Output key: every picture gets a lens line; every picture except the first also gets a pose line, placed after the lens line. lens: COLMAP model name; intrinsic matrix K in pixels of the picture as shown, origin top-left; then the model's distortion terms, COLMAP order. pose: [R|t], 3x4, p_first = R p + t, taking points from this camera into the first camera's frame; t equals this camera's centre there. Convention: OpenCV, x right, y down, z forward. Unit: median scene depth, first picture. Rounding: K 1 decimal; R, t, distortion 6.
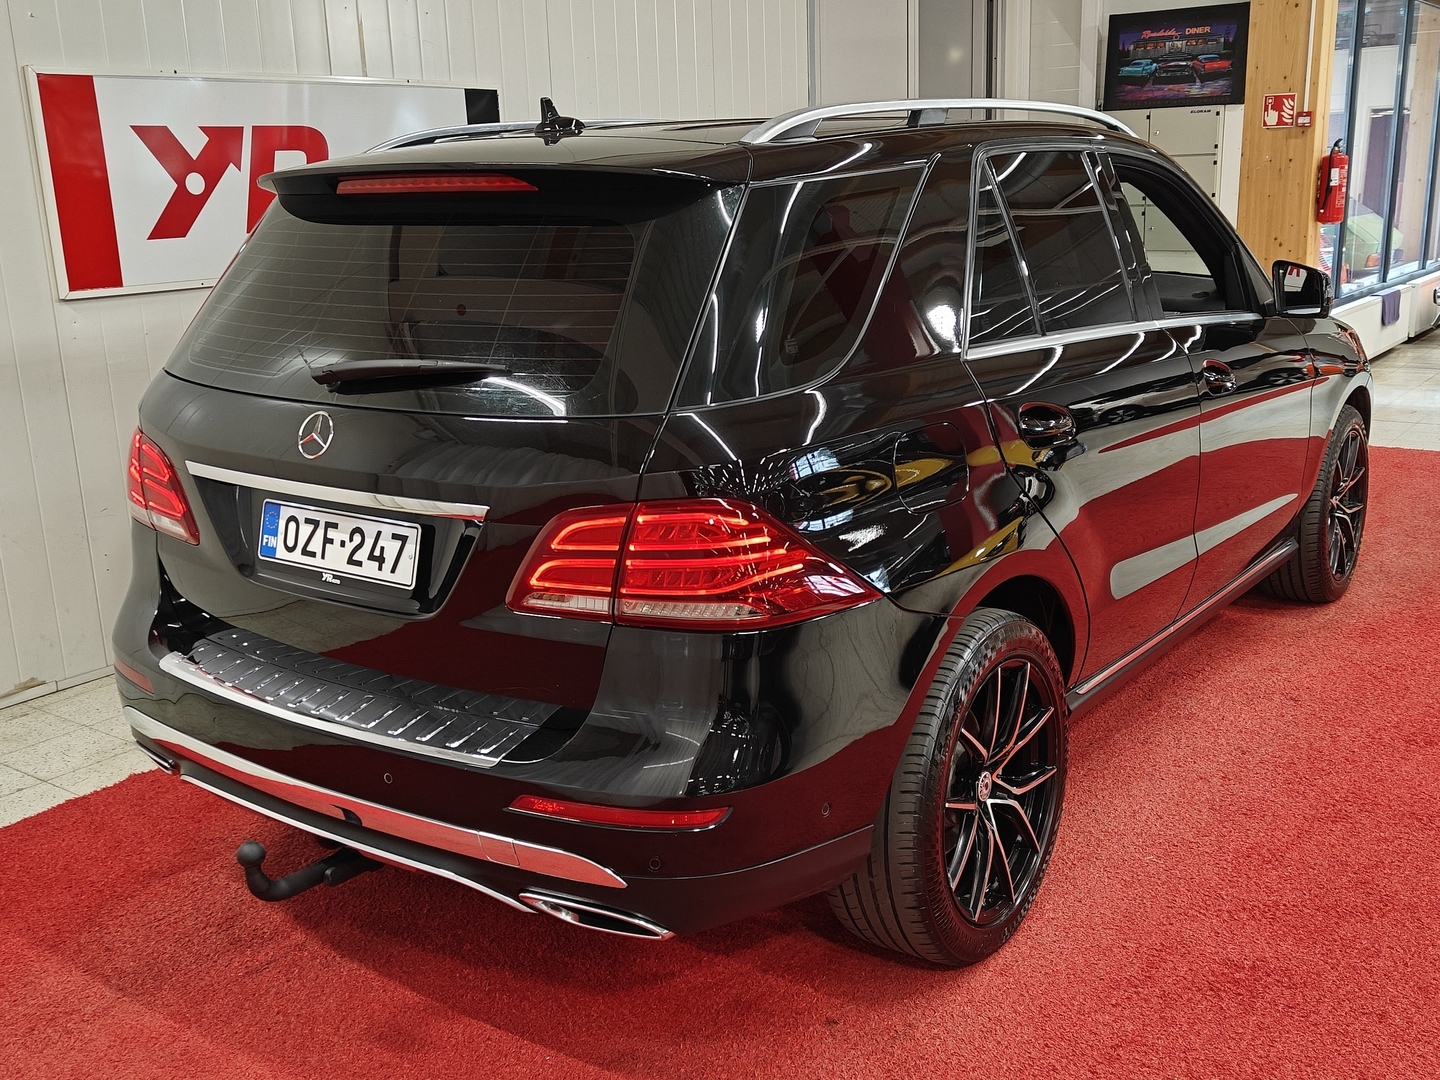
lens RADIAL K [[1439.3, 0, 722.7], [0, 1439.3, 540.5], [0, 0, 1]] dist [0.035087, 0.000000]
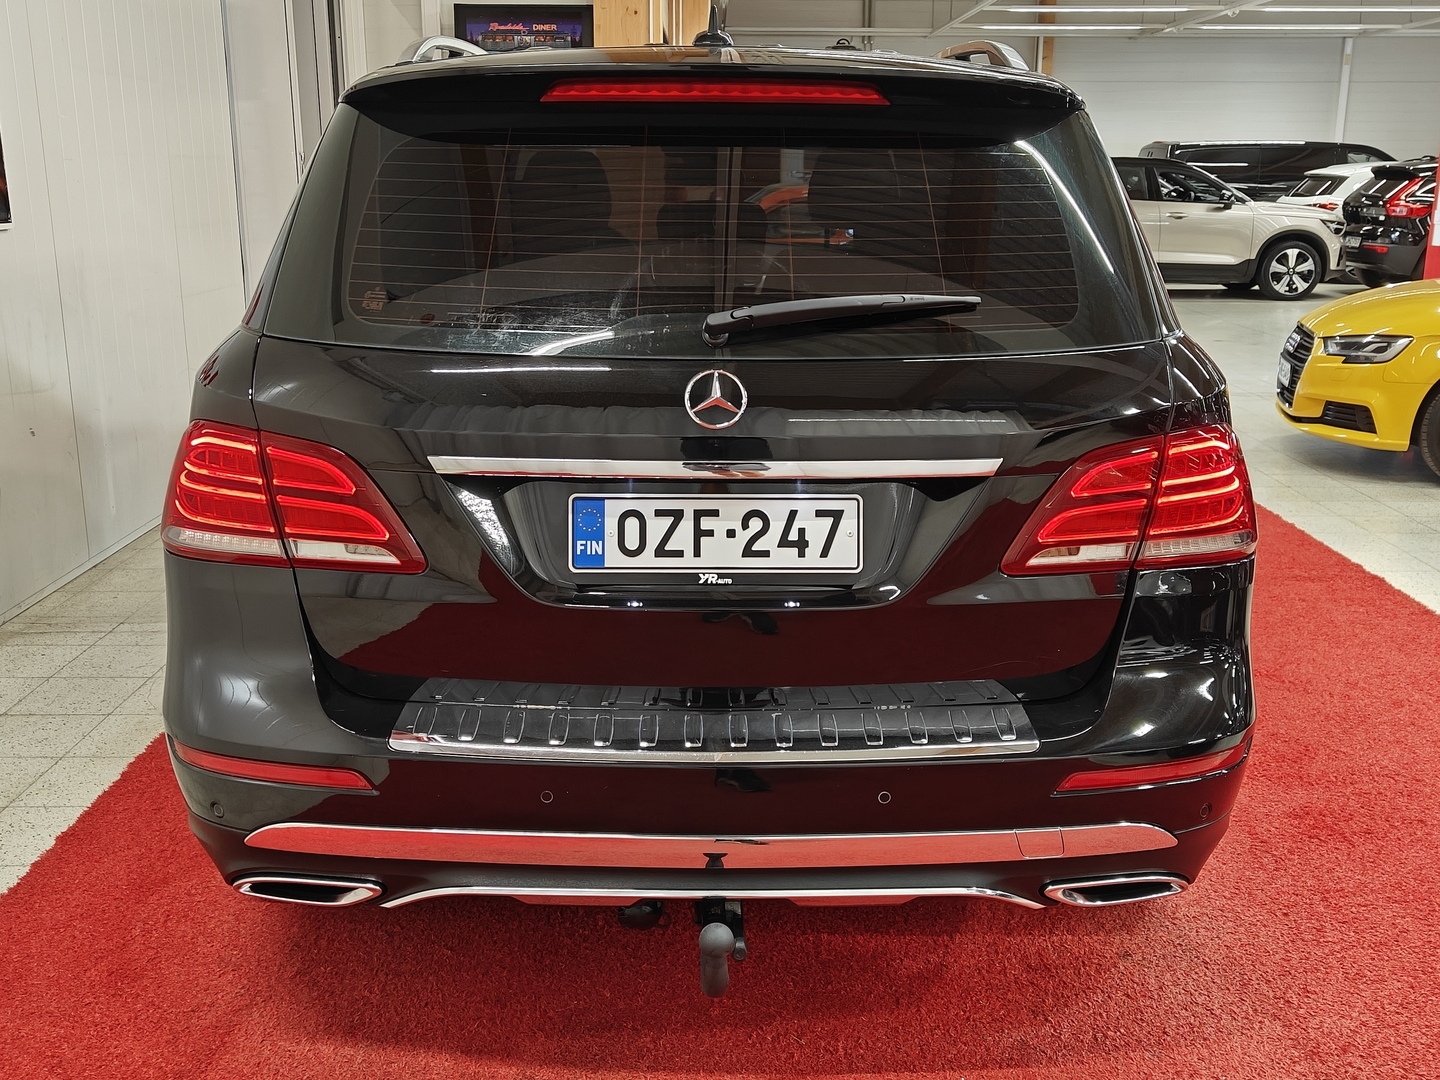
lens RADIAL K [[1439.3, 0, 720.4], [0, 1439.3, 548.5], [0, 0, 1]] dist [0.035087, 0.000000]
pose [[0.807360, -0.120445, 0.577635, -0.744145], [0.121422, 0.991907, 0.037115, -0.020294], [-0.577430, 0.040173, 0.815451, 0.353443]]
